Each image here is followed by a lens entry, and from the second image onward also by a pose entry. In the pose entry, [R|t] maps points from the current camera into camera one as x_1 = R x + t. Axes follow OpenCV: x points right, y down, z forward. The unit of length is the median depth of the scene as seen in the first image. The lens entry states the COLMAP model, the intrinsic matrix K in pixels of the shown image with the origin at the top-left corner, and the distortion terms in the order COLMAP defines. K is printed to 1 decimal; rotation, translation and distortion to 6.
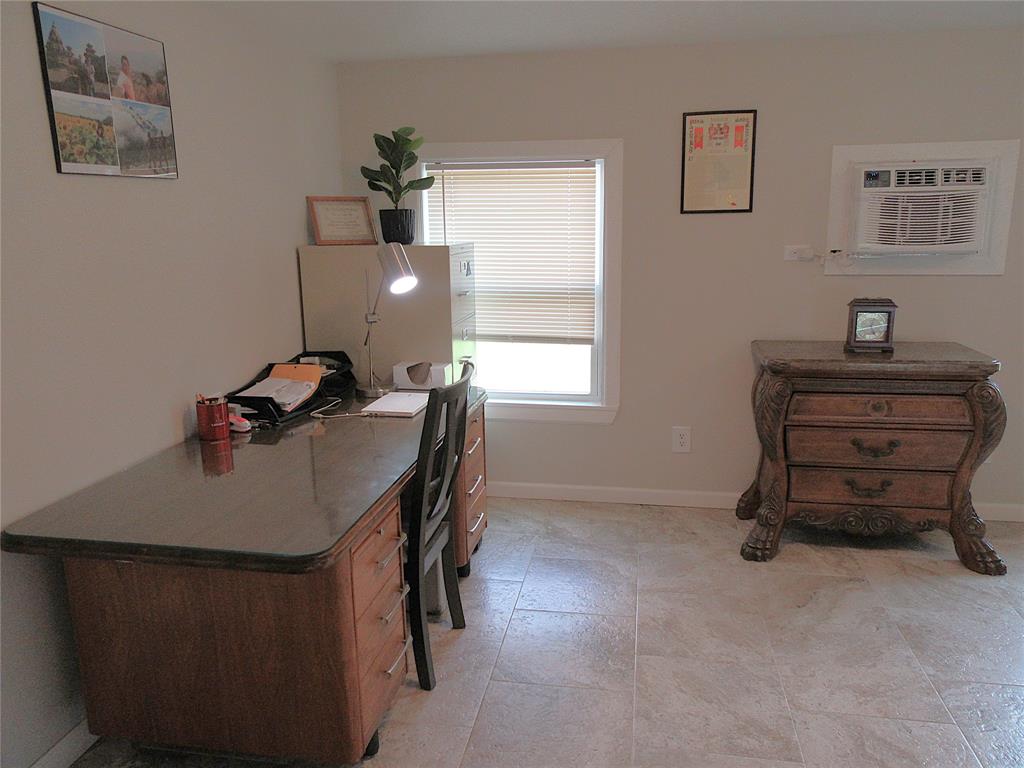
lens RADIAL K [[756.9, 0, 513.1], [0, 756.9, 382.6], [0, 0, 1]] dist [-0.008171, 0.011388]
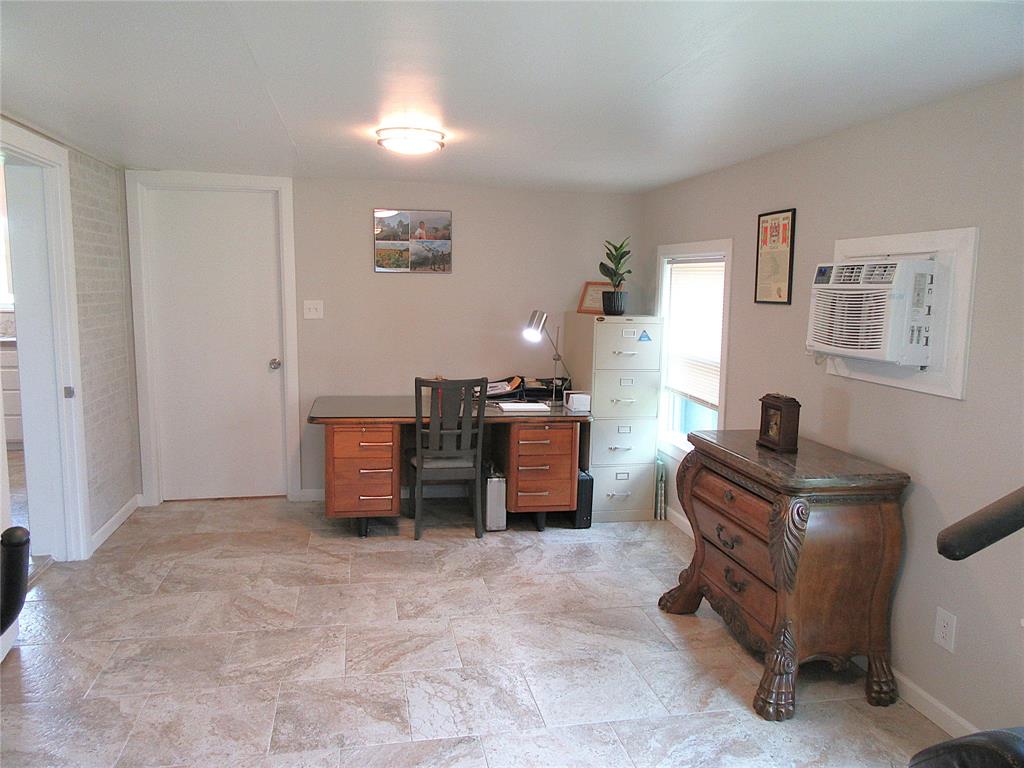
lens RADIAL K [[756.9, 0, 513.1], [0, 756.9, 382.6], [0, 0, 1]] dist [-0.008171, 0.011388]
pose [[0.368025, 0.141467, -0.918991, 1.241650], [-0.229056, 0.971693, 0.057851, -0.104576], [0.901161, 0.189210, 0.390011, 0.305892]]
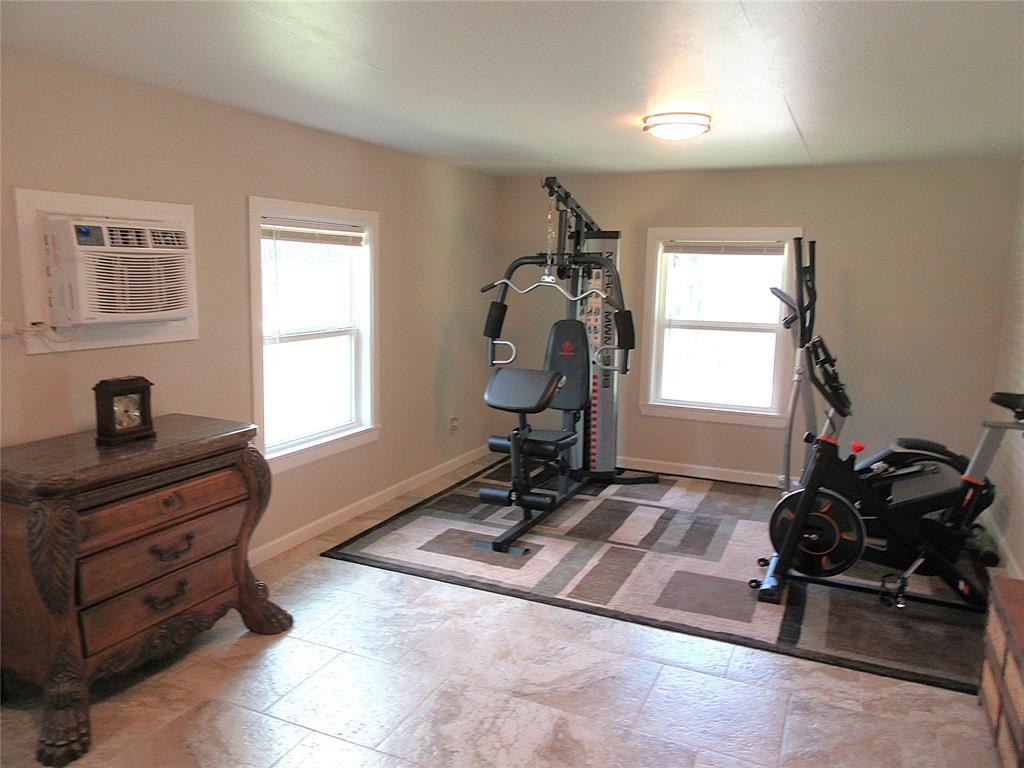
lens RADIAL K [[756.9, 0, 513.1], [0, 756.9, 382.6], [0, 0, 1]] dist [-0.008171, 0.011388]
pose [[0.249981, -0.123198, 0.960381, -0.219089], [0.187151, 0.979316, 0.076912, -0.089601], [-0.949992, 0.160510, 0.267867, 0.367079]]
